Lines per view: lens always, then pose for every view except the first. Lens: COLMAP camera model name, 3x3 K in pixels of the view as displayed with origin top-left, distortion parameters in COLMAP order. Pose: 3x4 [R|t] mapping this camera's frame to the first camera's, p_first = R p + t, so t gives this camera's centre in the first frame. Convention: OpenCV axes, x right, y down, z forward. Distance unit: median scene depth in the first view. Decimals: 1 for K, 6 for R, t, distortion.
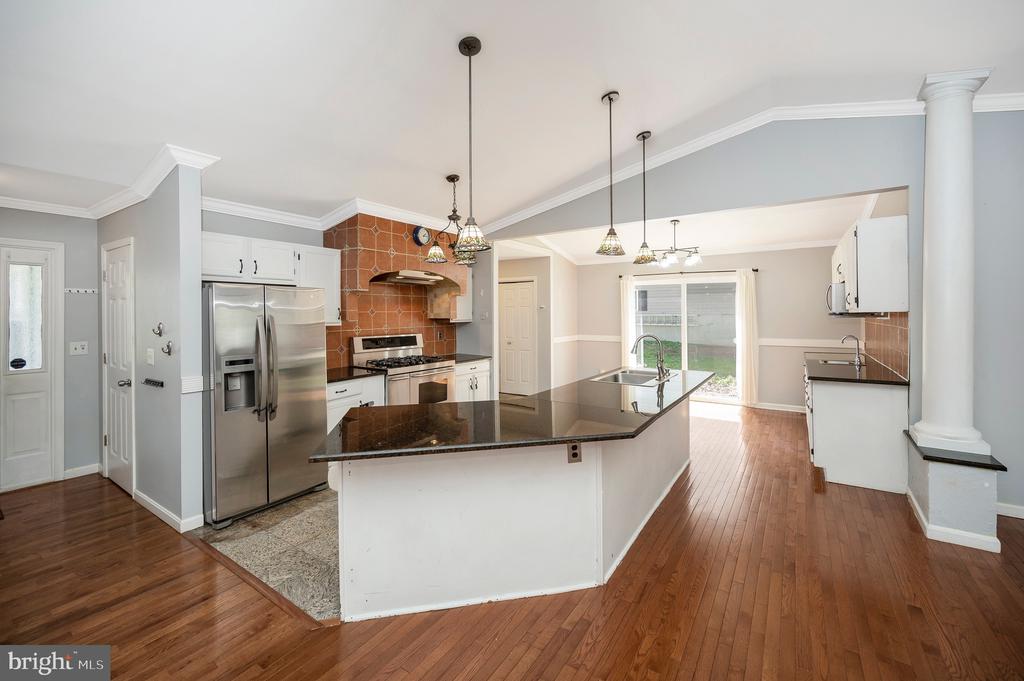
lens RADIAL K [[418.9, 0, 511.2], [0, 418.9, 310.8], [0, 0, 1]] dist [-0.001394, -0.000276]
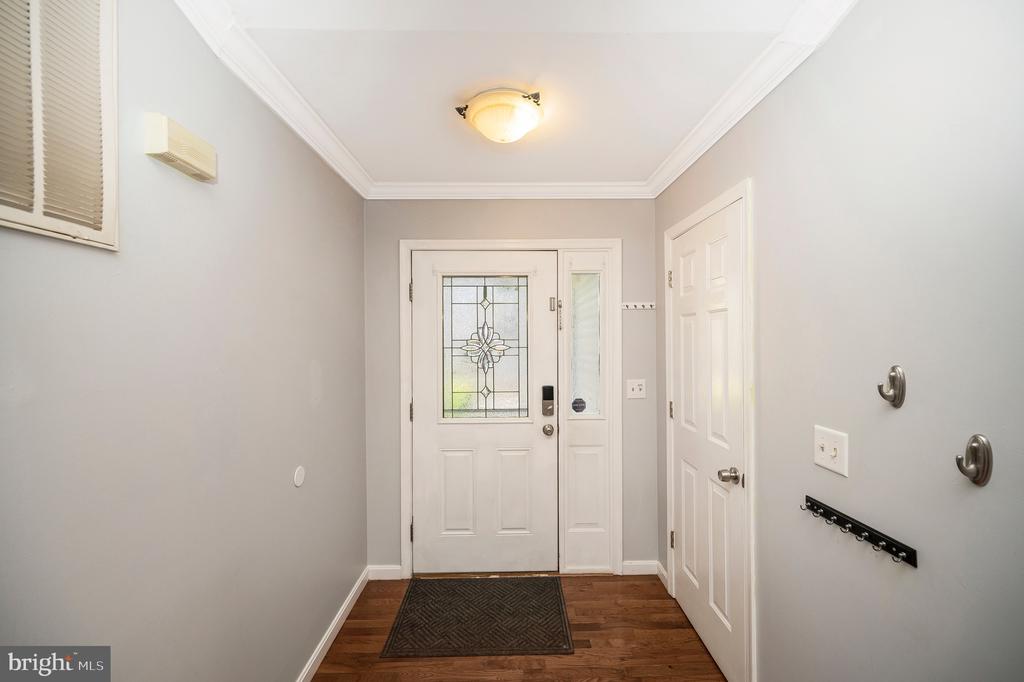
lens RADIAL K [[415.0, 0, 510.5], [0, 415.0, 335.0], [0, 0, 1]] dist [0.001942, -0.000058]
pose [[0.567012, -0.005611, -0.823690, -0.594722], [0.005696, 0.999980, -0.002891, 0.001510], [0.823690, -0.003053, 0.567033, 0.447020]]
